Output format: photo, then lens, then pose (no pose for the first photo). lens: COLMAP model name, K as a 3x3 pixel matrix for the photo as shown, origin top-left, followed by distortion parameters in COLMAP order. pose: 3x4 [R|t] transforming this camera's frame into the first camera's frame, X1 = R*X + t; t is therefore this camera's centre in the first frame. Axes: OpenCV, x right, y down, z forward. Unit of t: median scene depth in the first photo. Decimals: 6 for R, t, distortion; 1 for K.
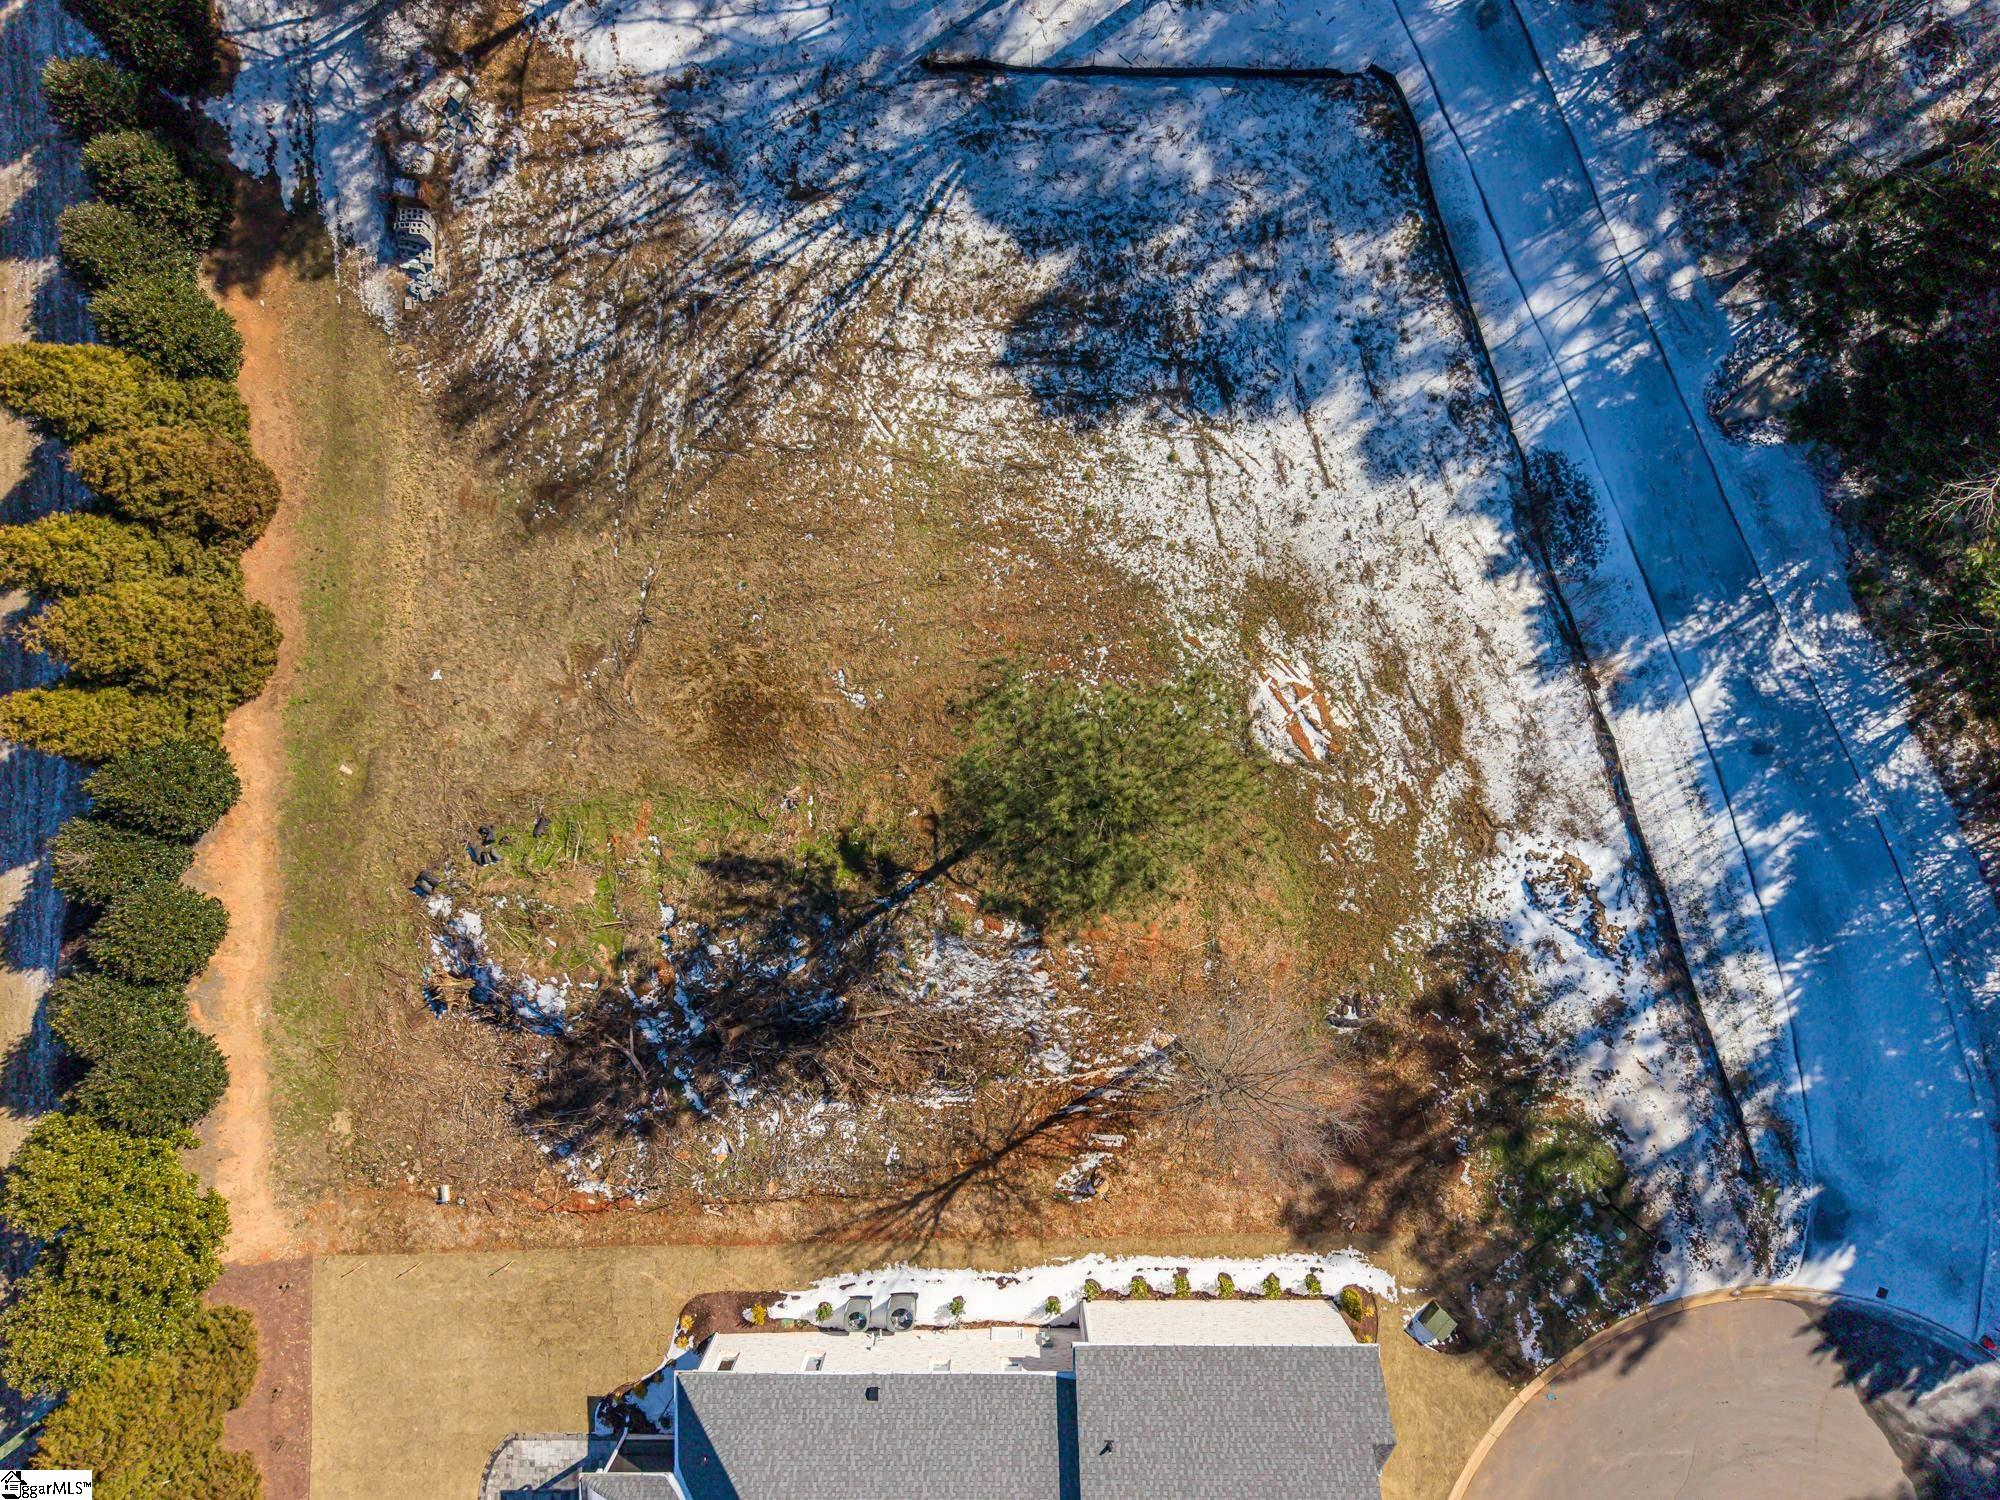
lens RADIAL K [[1334.2, 0, 1001.7], [0, 1334.2, 741.3], [0, 0, 1]] dist [0.029177, -0.013584]
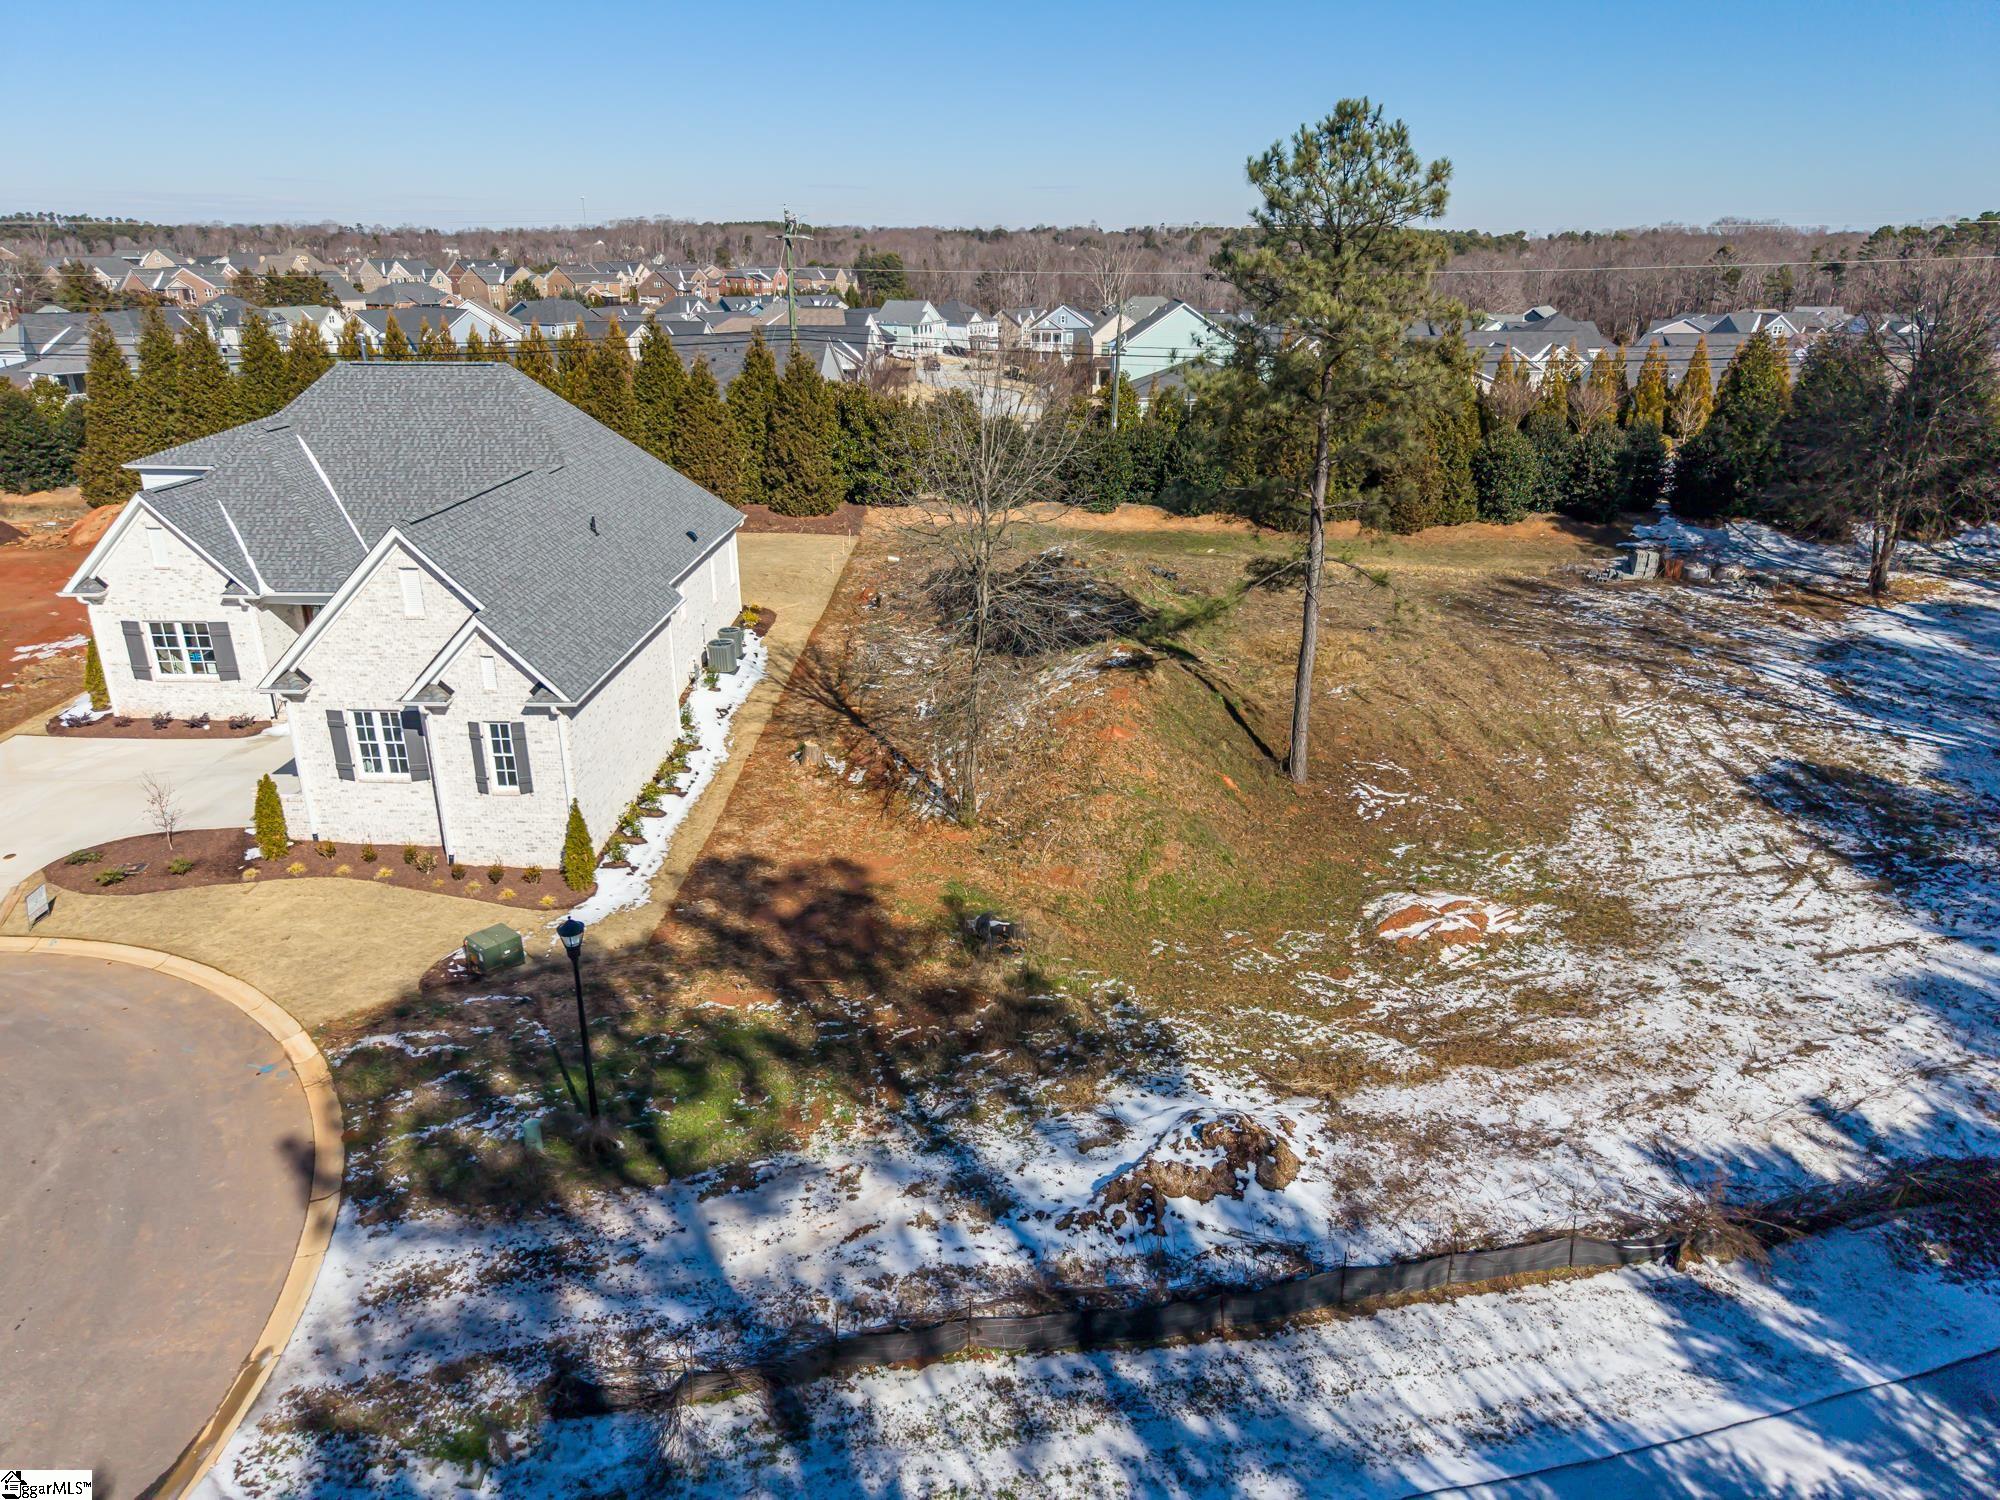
lens RADIAL K [[1334.2, 0, 984.4], [0, 1334.2, 753.9], [0, 0, 1]] dist [0.029177, -0.013584]
pose [[-0.046131, 0.373809, -0.926358, 0.828841], [-0.998932, -0.014831, 0.043761, 0.181763], [0.002620, 0.927387, 0.374094, 0.673353]]
